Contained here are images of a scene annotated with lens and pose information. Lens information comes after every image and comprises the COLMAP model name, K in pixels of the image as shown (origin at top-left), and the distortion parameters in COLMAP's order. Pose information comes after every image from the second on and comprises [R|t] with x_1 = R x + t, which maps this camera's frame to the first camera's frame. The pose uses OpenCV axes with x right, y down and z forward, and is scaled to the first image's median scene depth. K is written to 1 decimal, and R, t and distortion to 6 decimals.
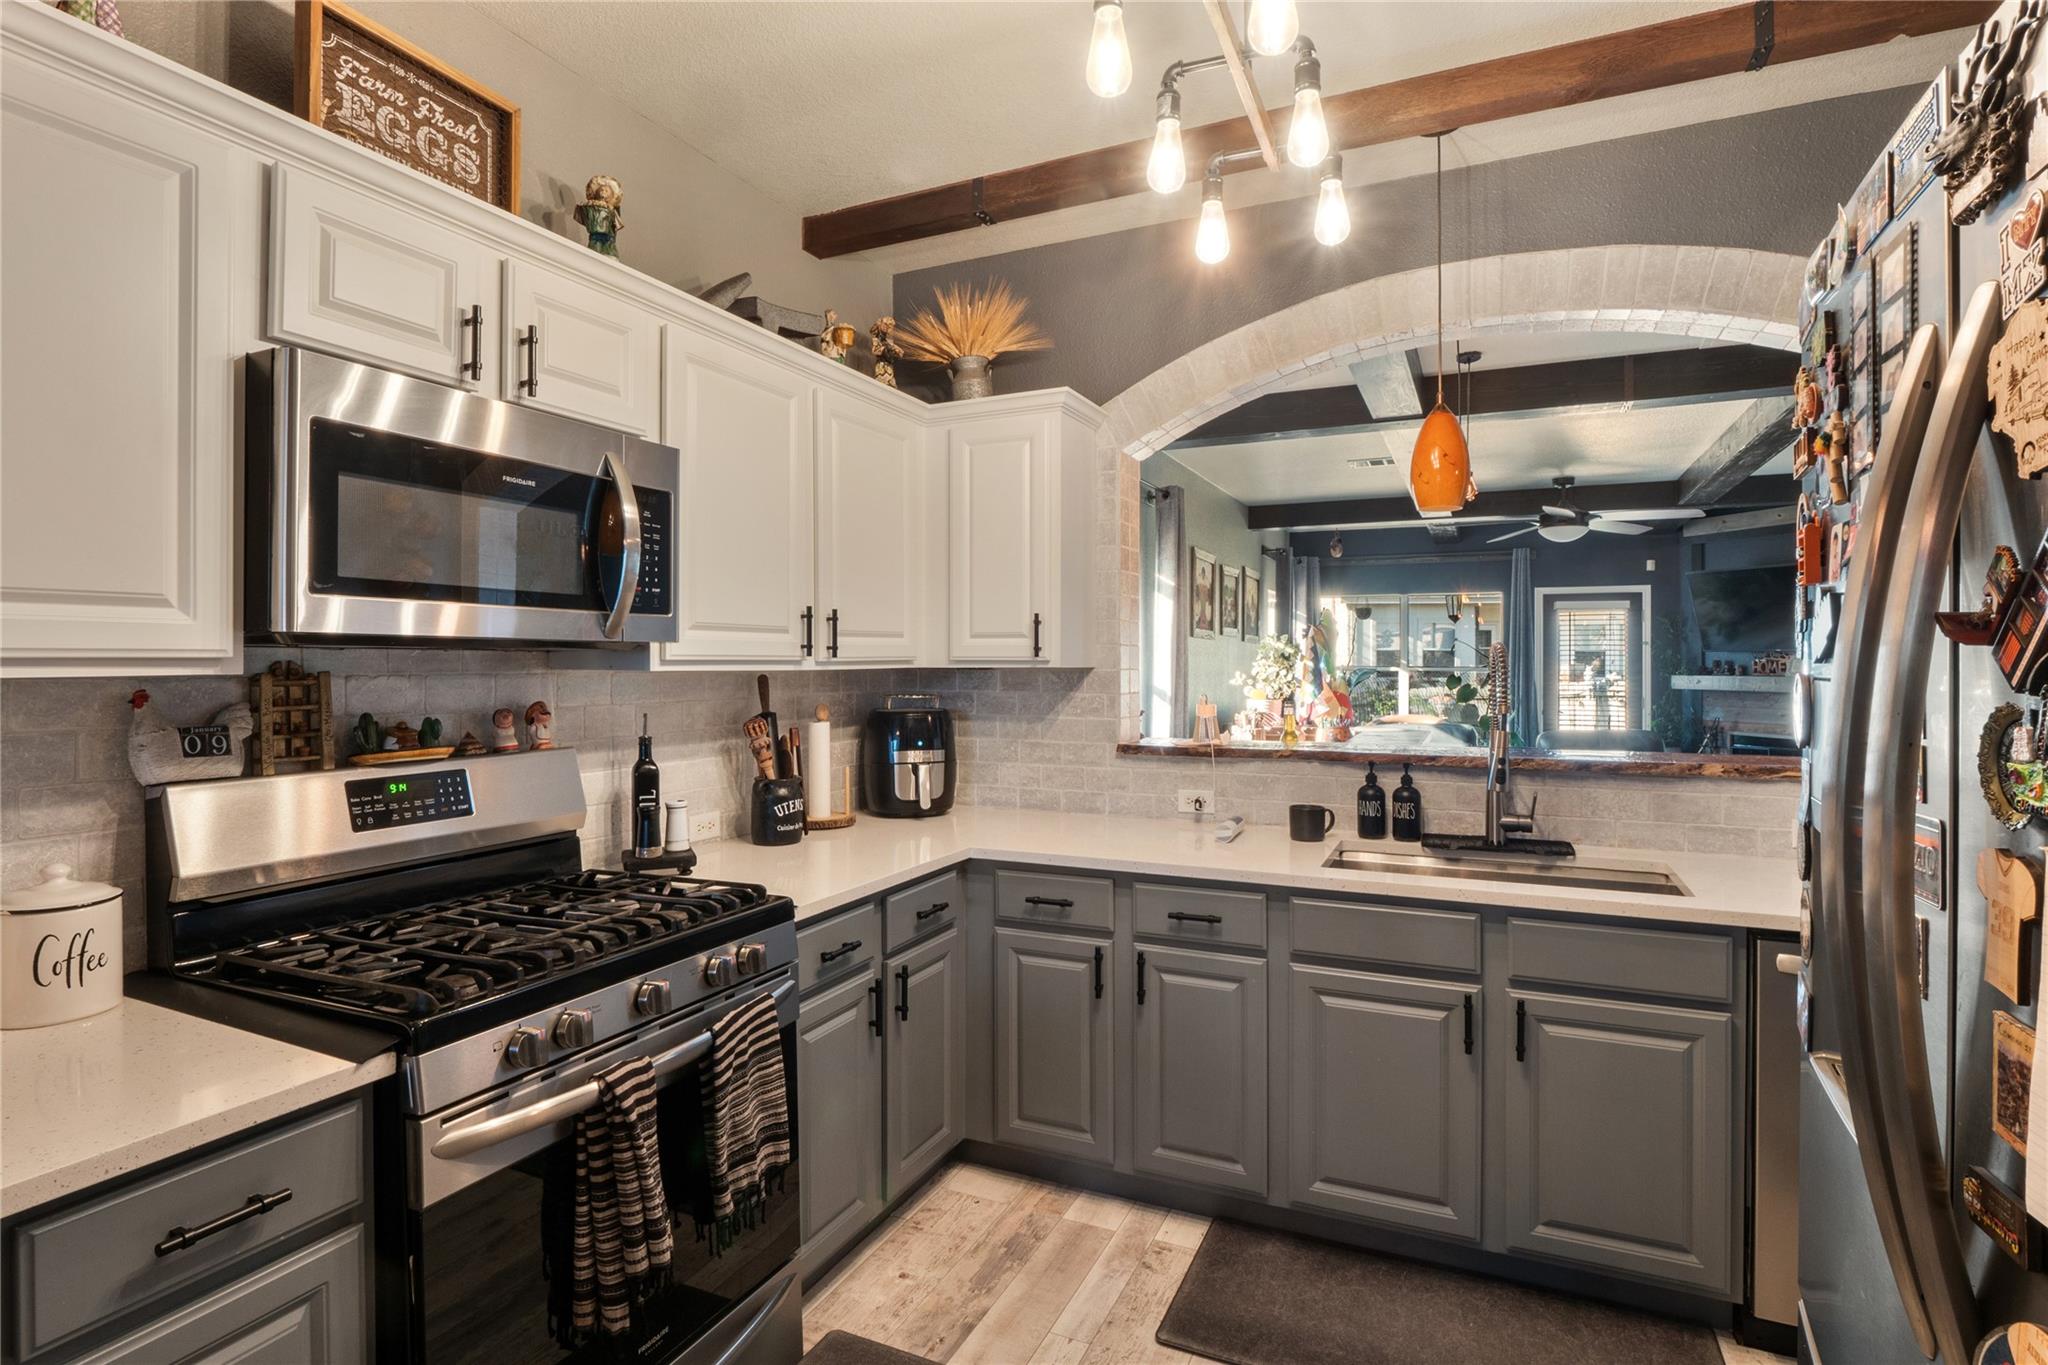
lens RADIAL K [[1006.3, 0, 1024.8], [0, 1006.3, 660.2], [0, 0, 1]] dist [-0.008979, -0.004440]
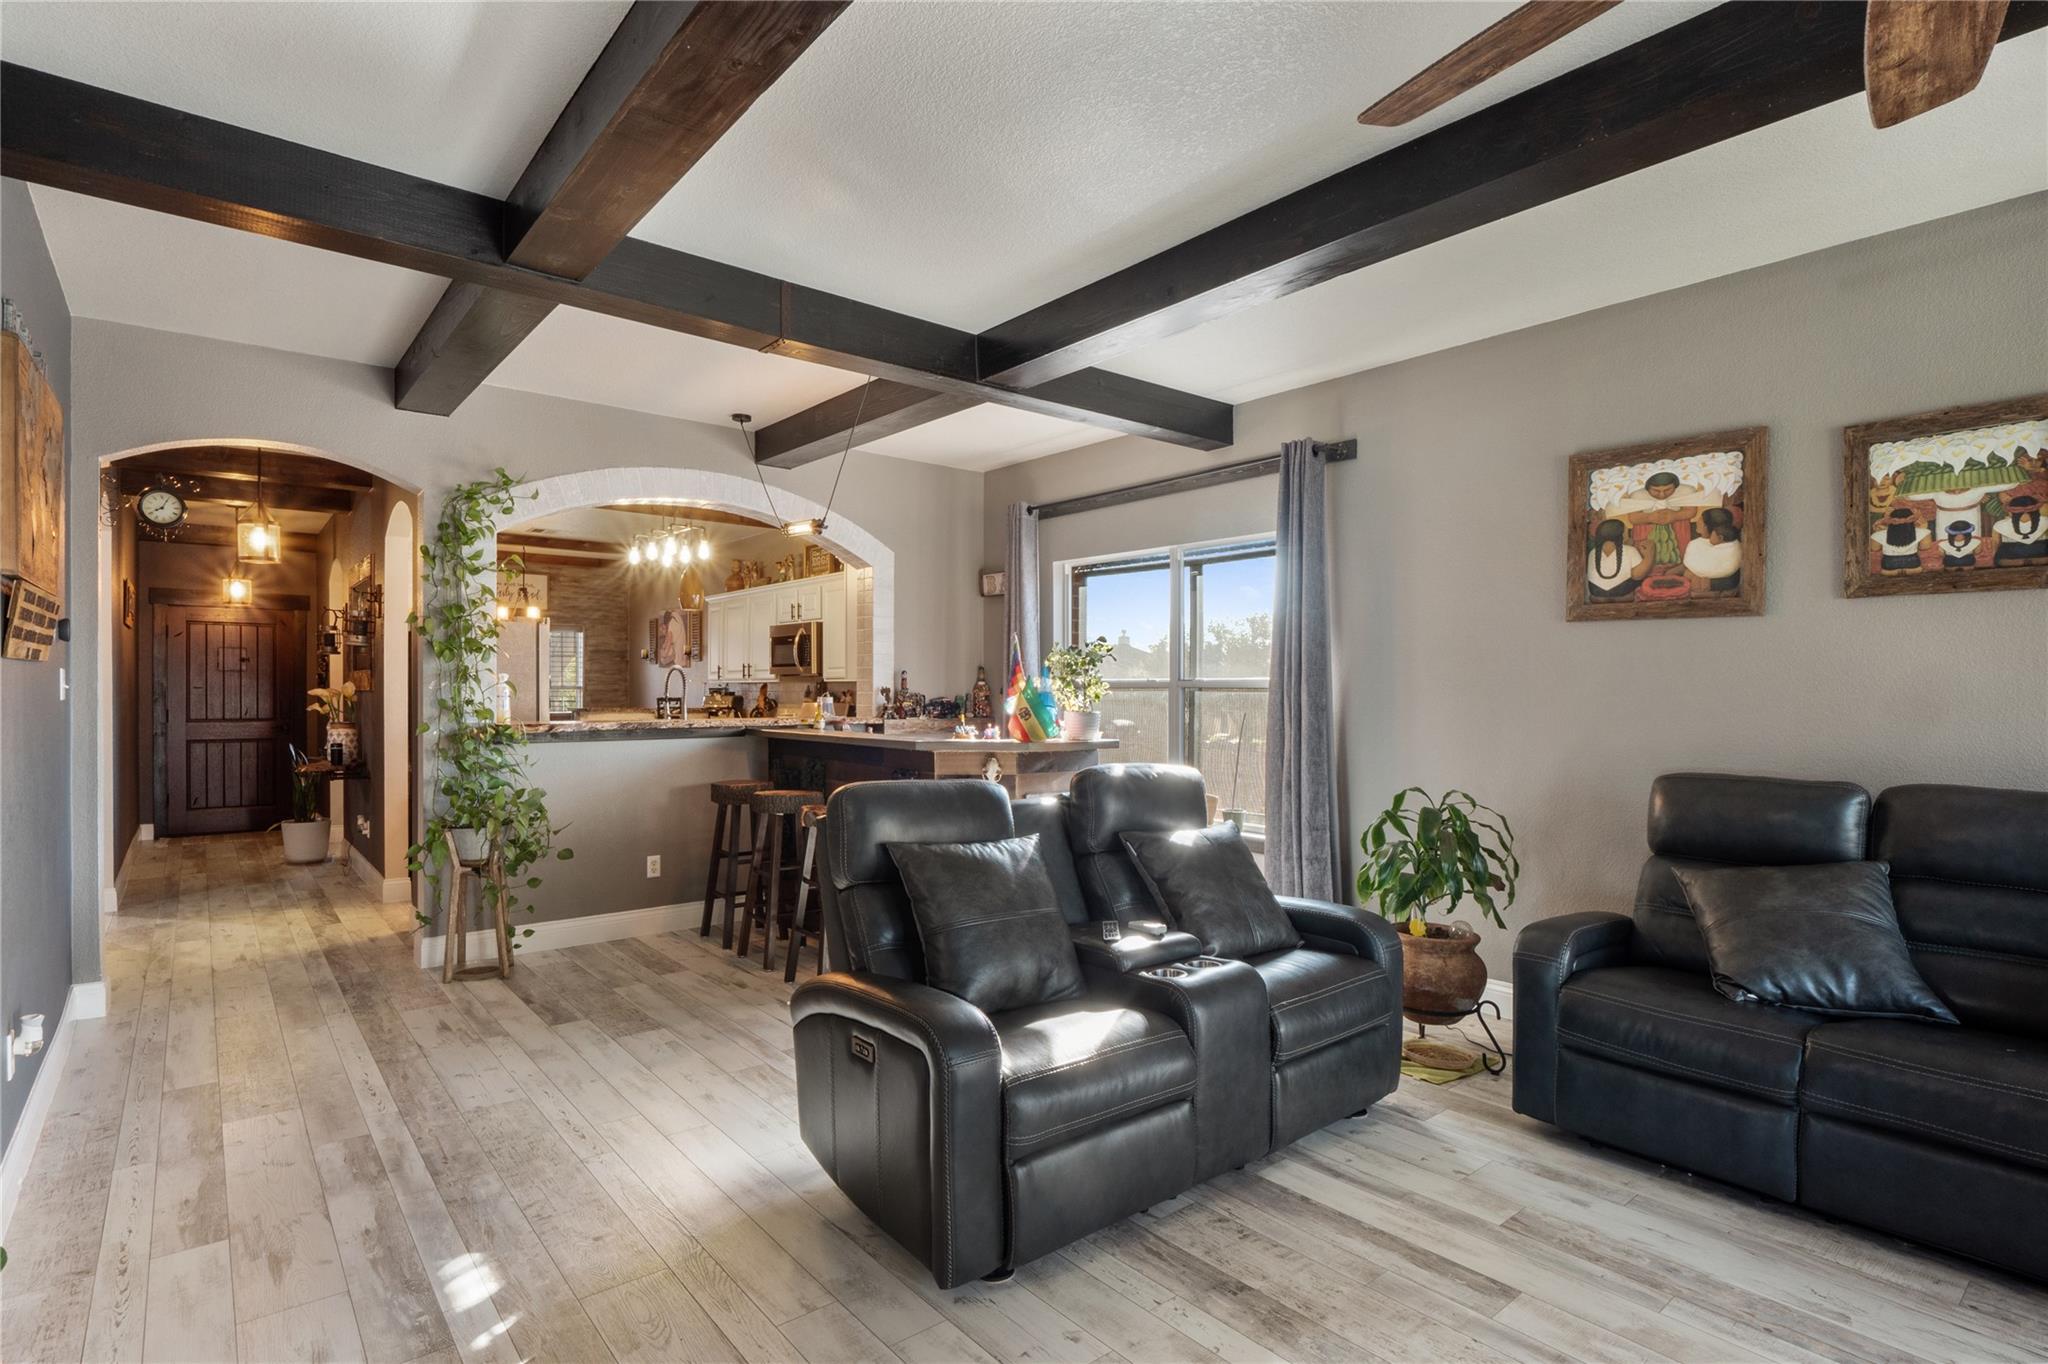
lens RADIAL K [[1006.3, 0, 991.8], [0, 1006.3, 717.7], [0, 0, 1]] dist [-0.008979, -0.004440]
pose [[-0.449776, 0.024937, -0.892793, 2.147329], [0.001317, 0.999628, 0.027257, 0.036665], [0.893141, 0.011084, -0.449641, 2.595676]]
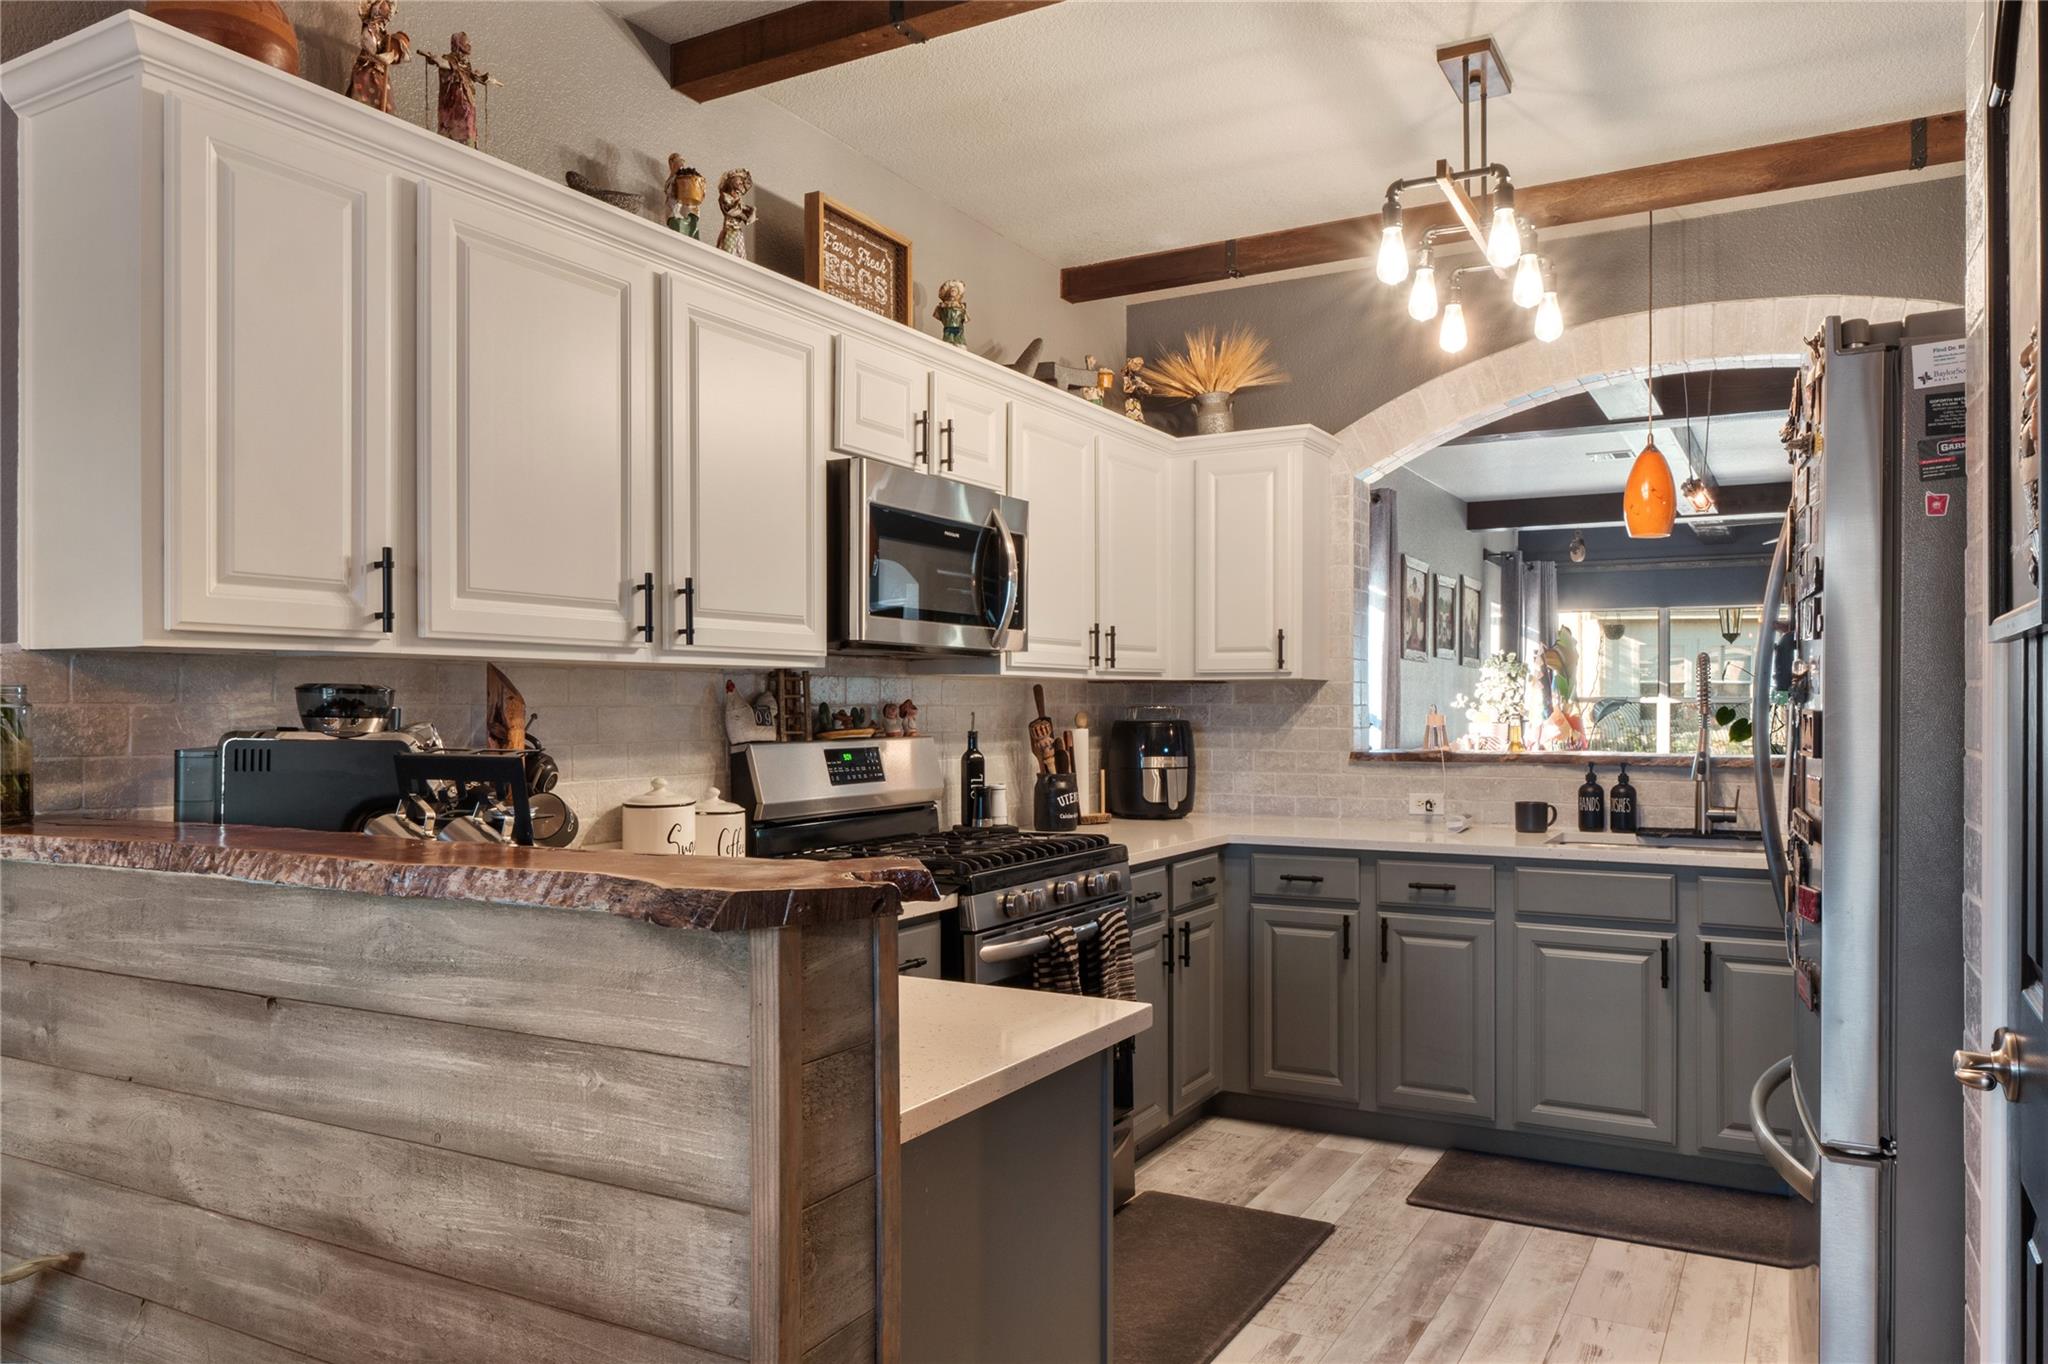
lens RADIAL K [[1411.2, 0, 1026.0], [0, 1411.2, 709.8], [0, 0, 1]] dist [-0.002667, 0.004694]
pose [[0.996867, 0.000206, -0.079097, -0.160904], [0.000256, 0.999983, 0.005828, 0.036308], [0.079097, -0.005830, 0.996850, -0.631001]]
